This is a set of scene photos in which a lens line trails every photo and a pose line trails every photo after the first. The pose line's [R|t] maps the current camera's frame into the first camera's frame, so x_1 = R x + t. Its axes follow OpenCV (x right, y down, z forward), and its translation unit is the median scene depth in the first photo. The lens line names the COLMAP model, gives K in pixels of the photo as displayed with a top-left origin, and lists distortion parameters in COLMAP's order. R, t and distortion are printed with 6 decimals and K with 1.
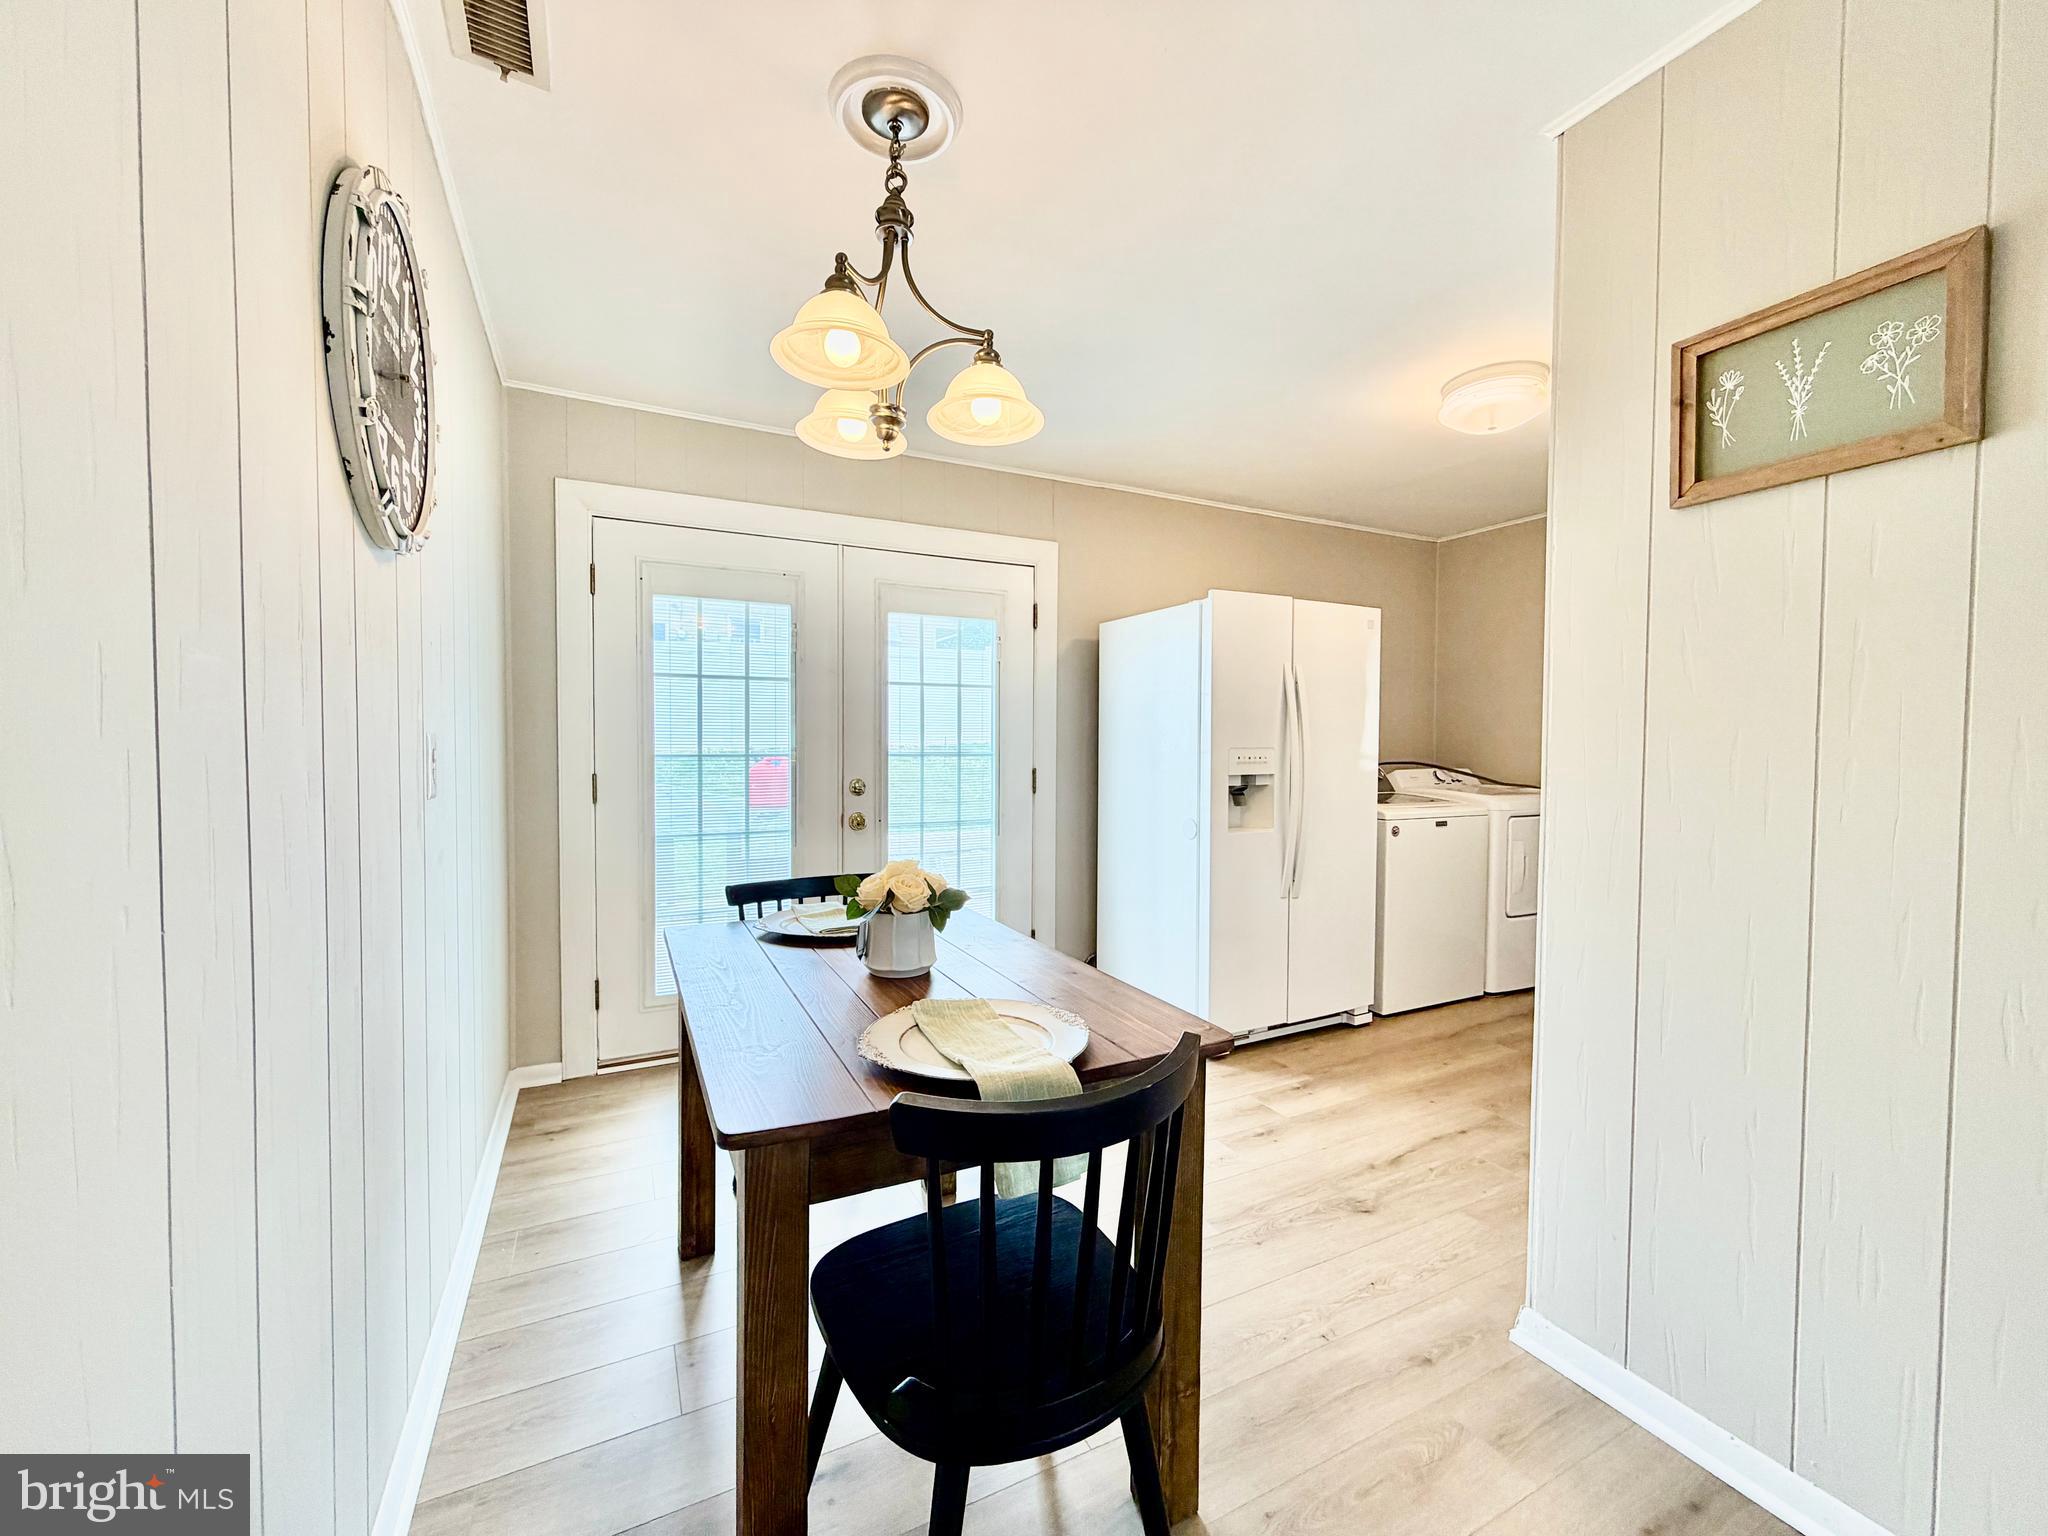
lens RADIAL K [[815.5, 0, 1017.4], [0, 815.5, 766.4], [0, 0, 1]] dist [0.000455, 0.000164]
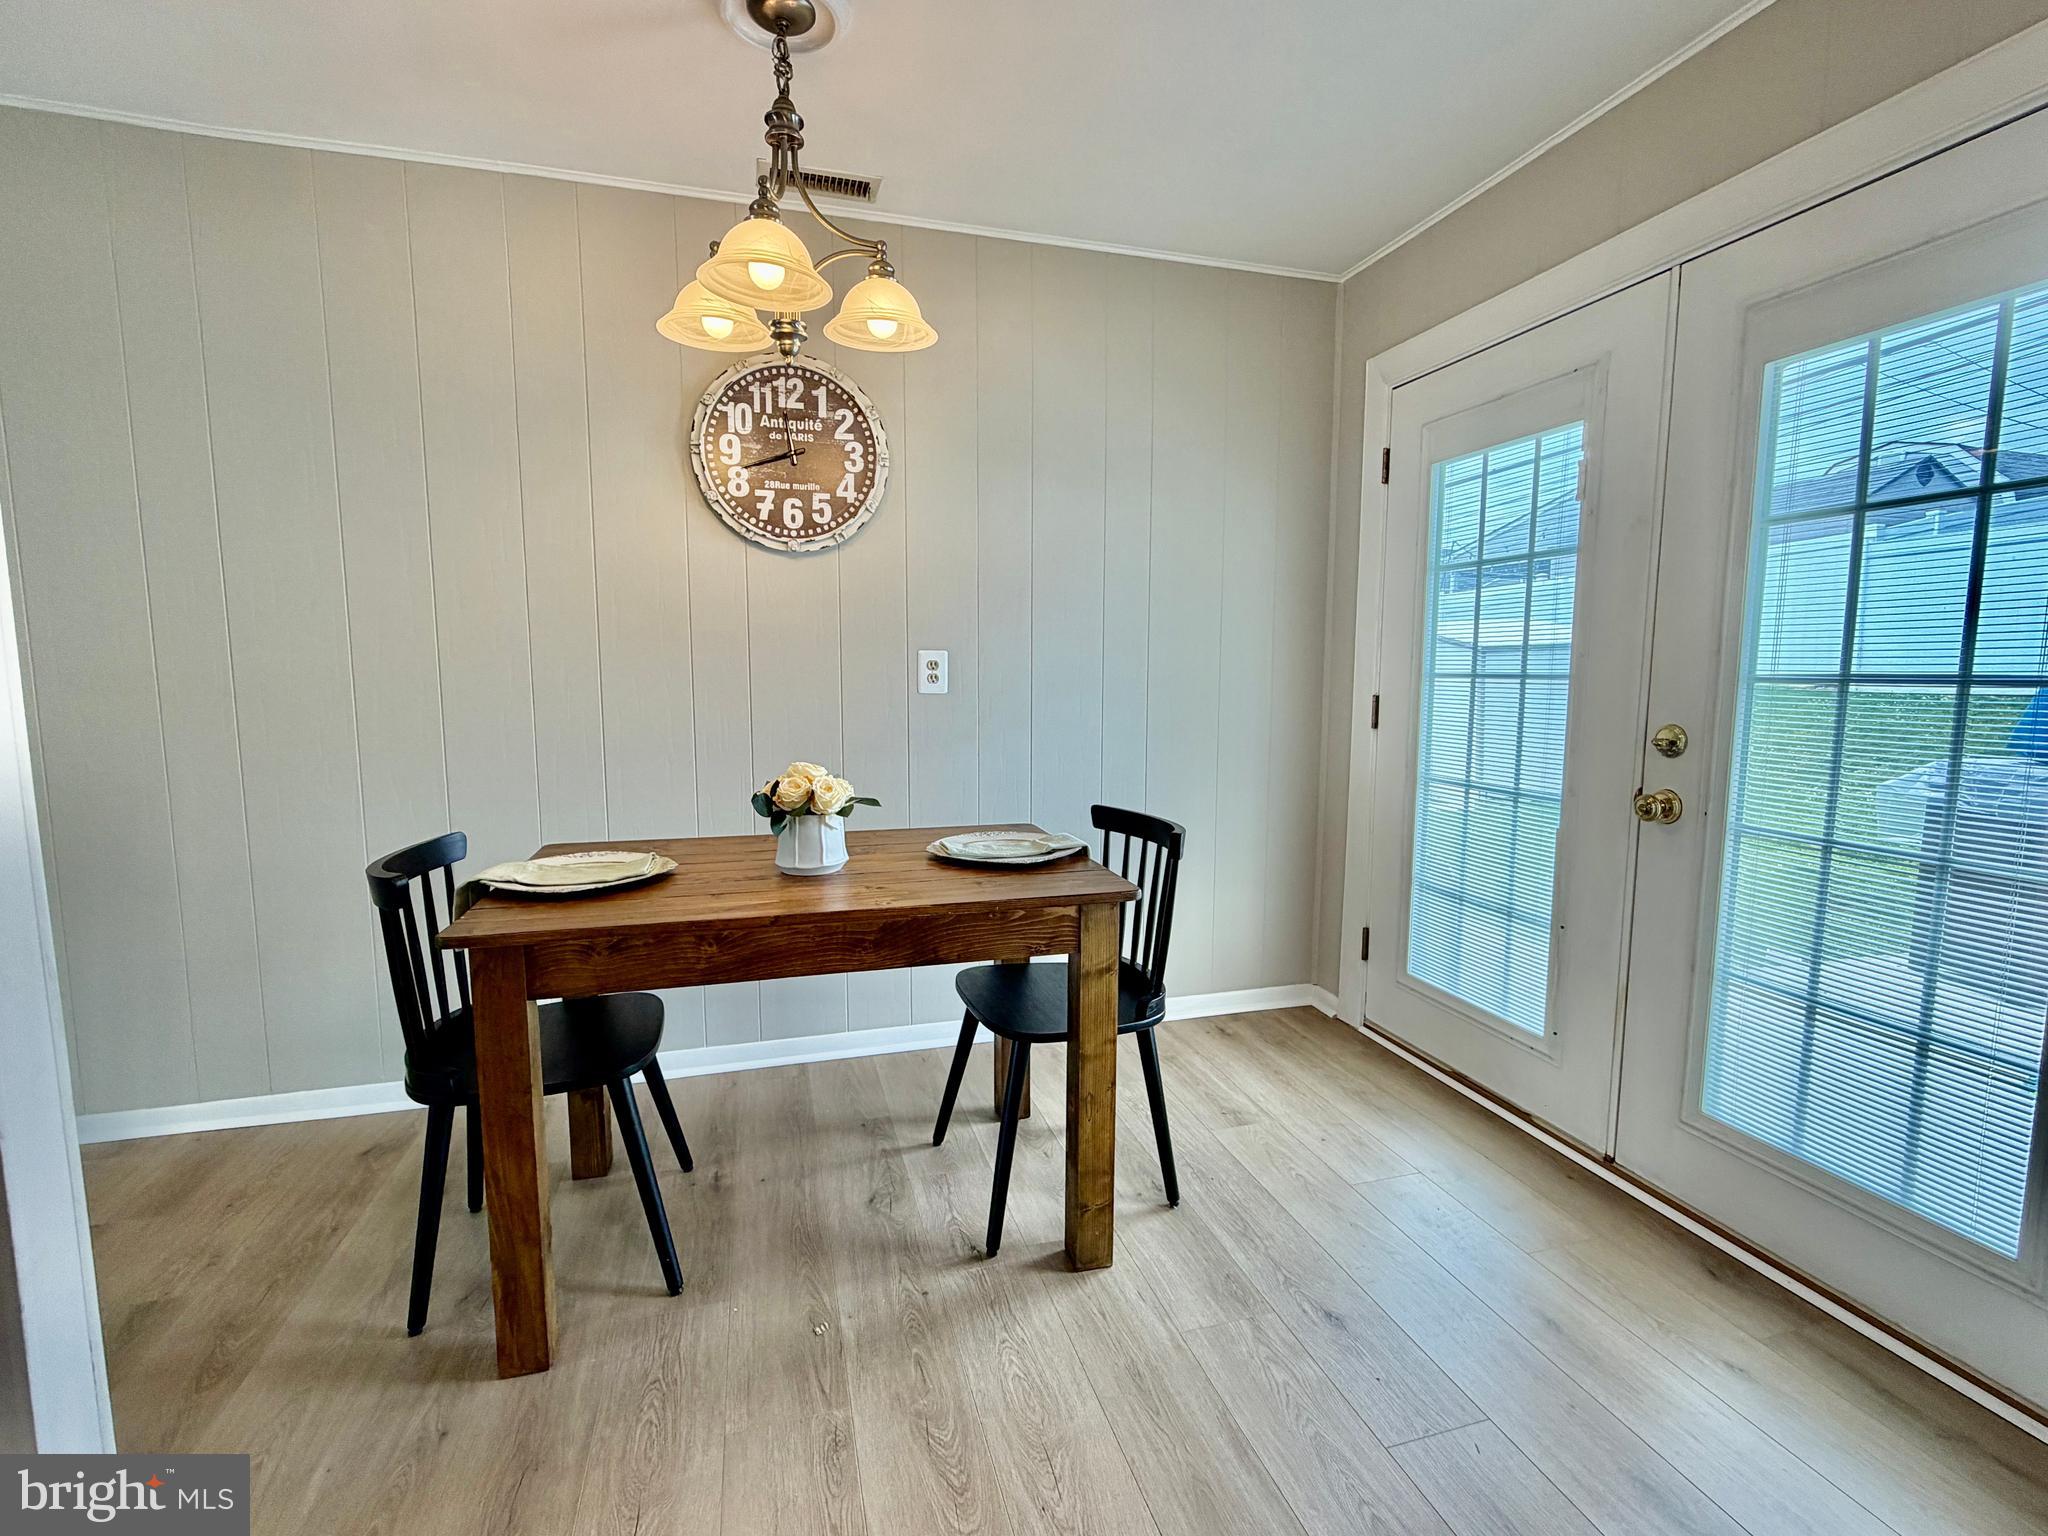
lens RADIAL K [[913.7, 0, 1019.8], [0, 913.7, 767.7], [0, 0, 1]] dist [0.001223, -0.000522]
pose [[-0.186932, 0.102547, -0.977006, 0.946041], [-0.032923, 0.993324, 0.110559, -0.016725], [0.981821, 0.052833, -0.182308, 1.484971]]
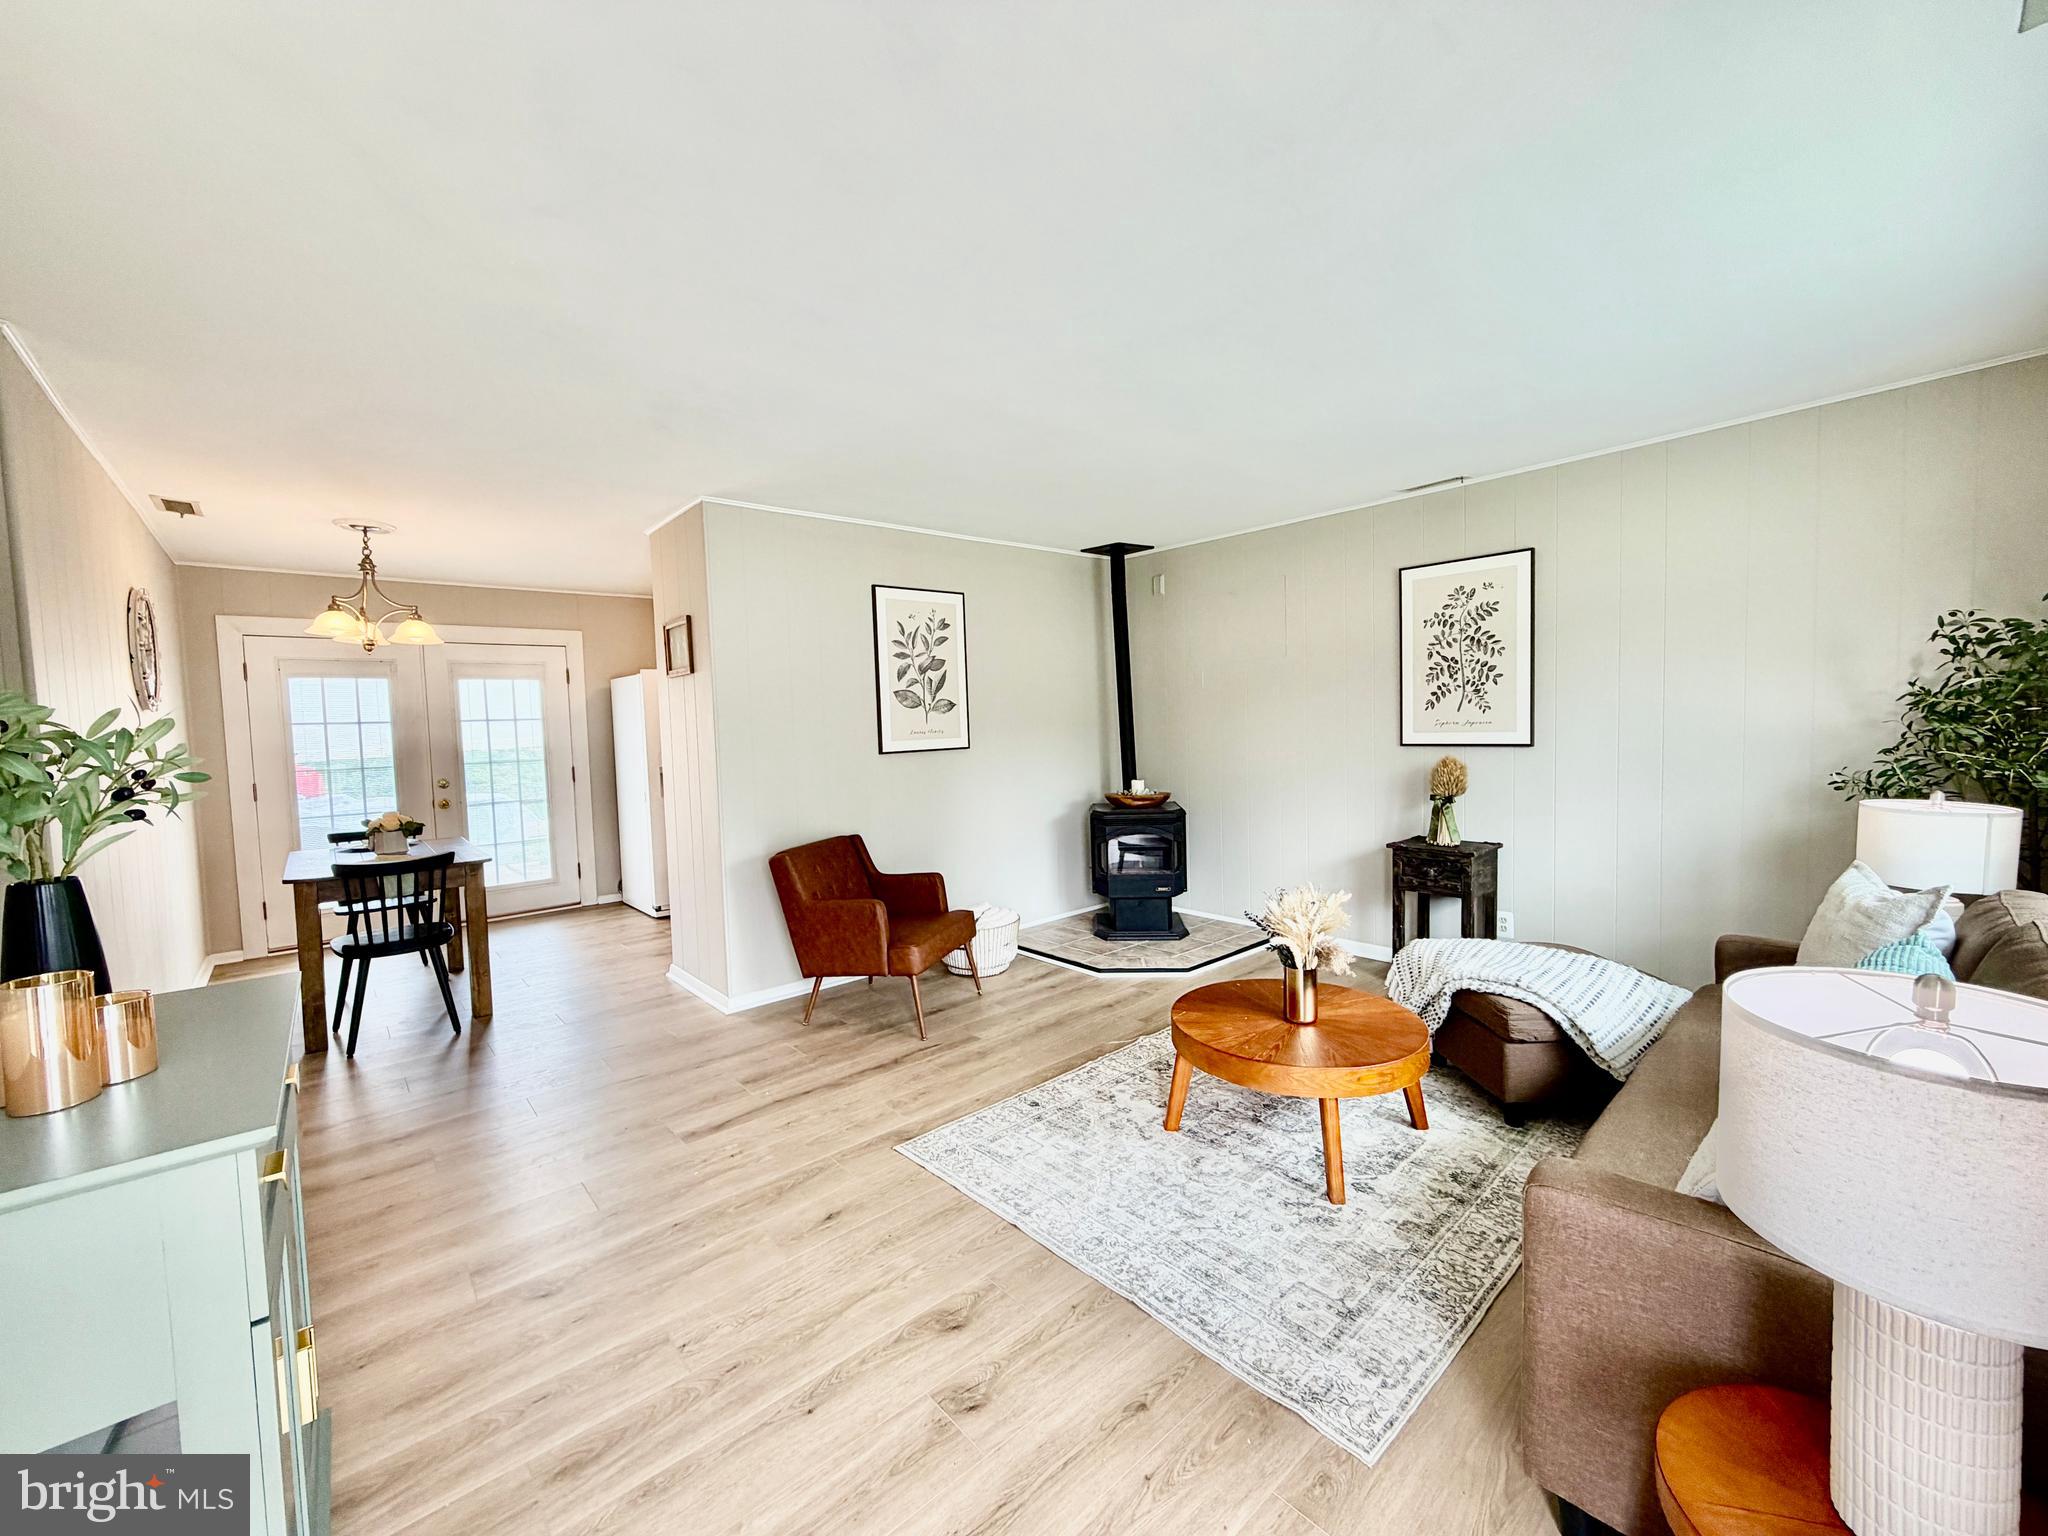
lens RADIAL K [[815.5, 0, 1017.4], [0, 815.5, 766.4], [0, 0, 1]] dist [0.000455, 0.000164]
pose [[0.967435, -0.048736, 0.248382, 1.140878], [0.042713, 0.998649, 0.029583, -0.020709], [-0.249488, -0.018010, 0.968210, -1.983584]]
